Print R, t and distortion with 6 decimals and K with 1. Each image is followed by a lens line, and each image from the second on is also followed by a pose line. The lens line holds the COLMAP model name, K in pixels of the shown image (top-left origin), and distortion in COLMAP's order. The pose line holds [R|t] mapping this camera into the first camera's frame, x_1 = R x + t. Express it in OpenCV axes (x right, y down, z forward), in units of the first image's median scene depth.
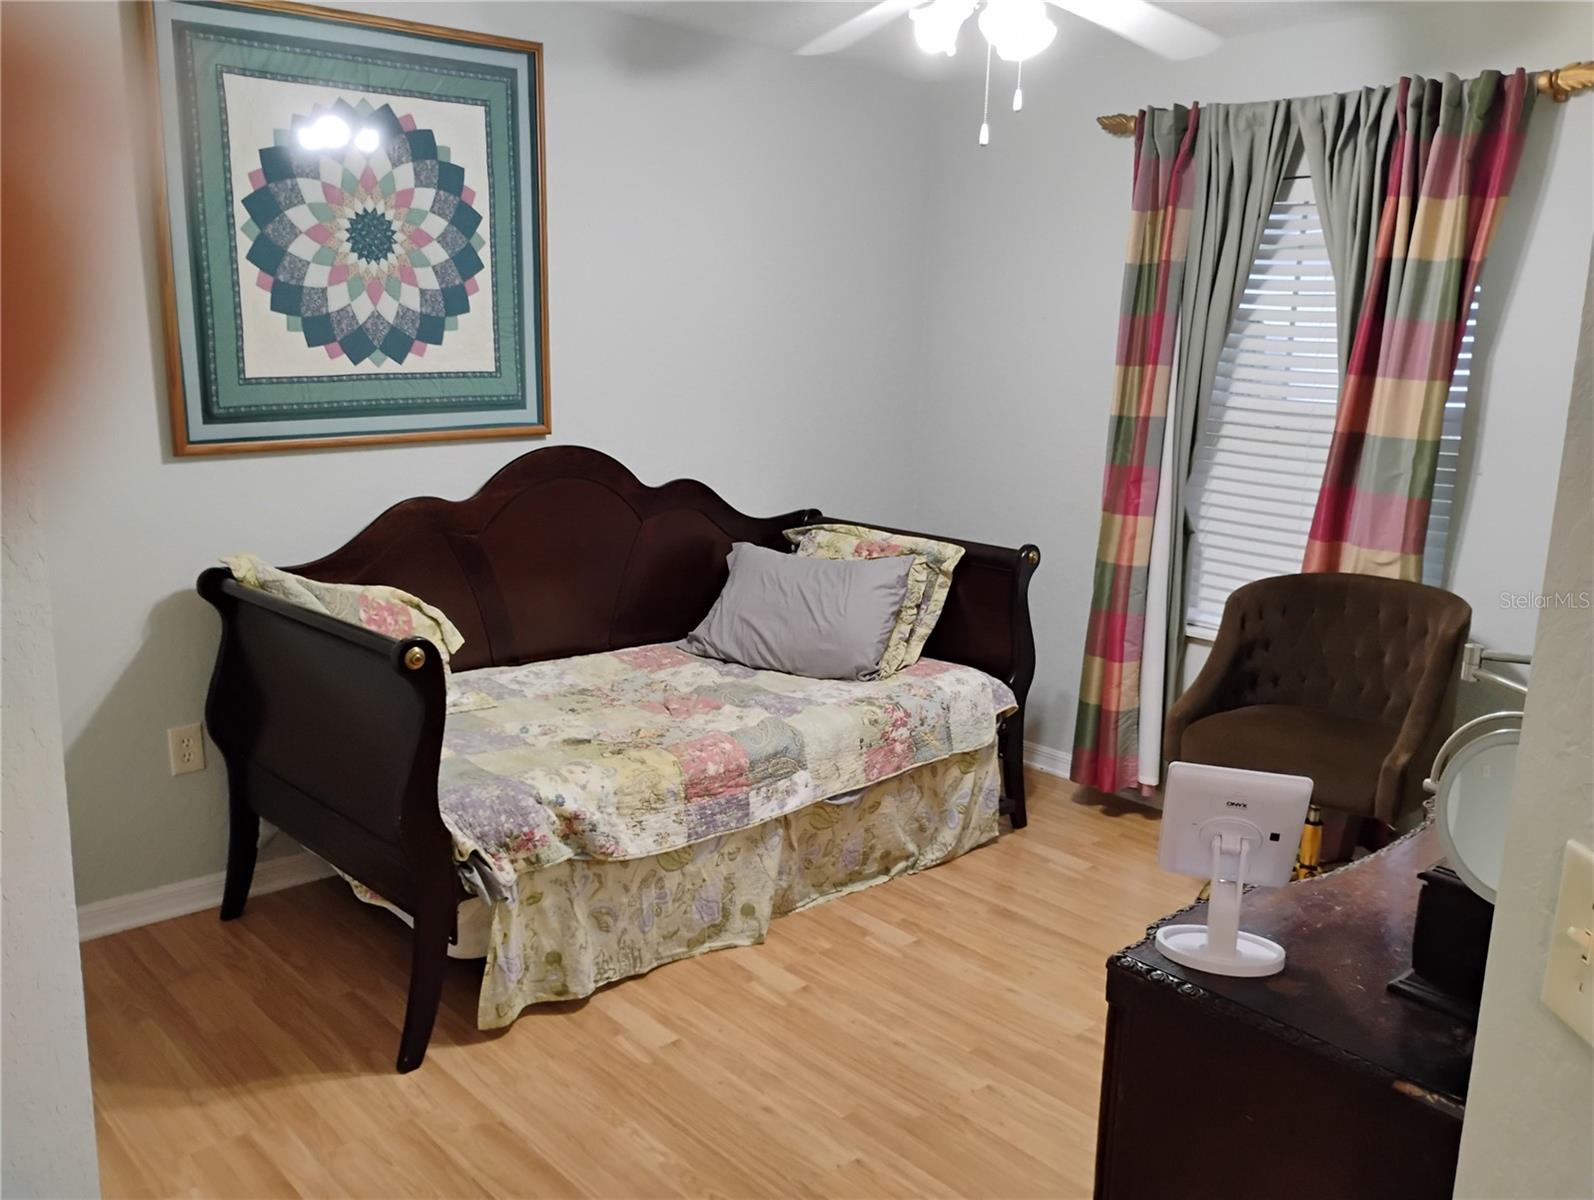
lens RADIAL K [[1302.8, 0, 801.7], [0, 1302.8, 600.9], [0, 0, 1]] dist [-0.004992, -0.021360]
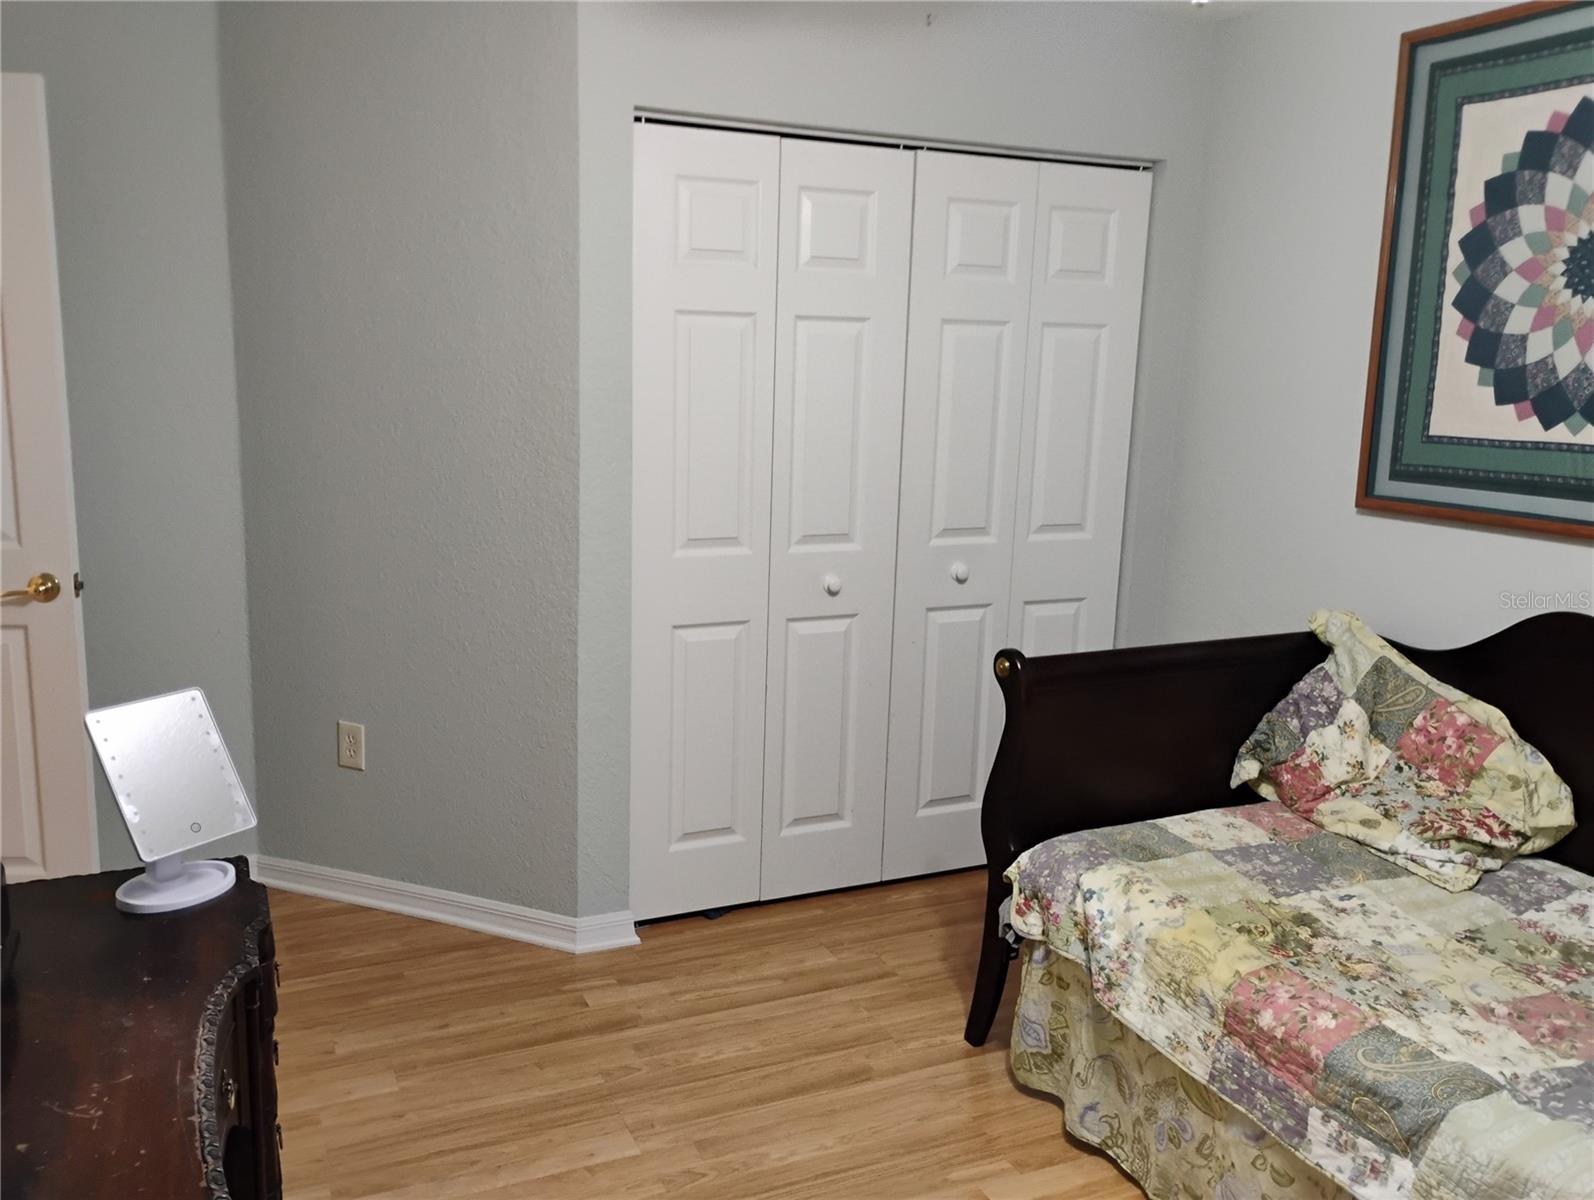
lens RADIAL K [[1302.8, 0, 801.7], [0, 1302.8, 600.9], [0, 0, 1]] dist [-0.004992, -0.021360]
pose [[-0.317552, 0.144487, -0.937168, 0.581579], [-0.237926, 0.944566, 0.226246, -0.162438], [0.917907, 0.294821, -0.265571, 0.868465]]
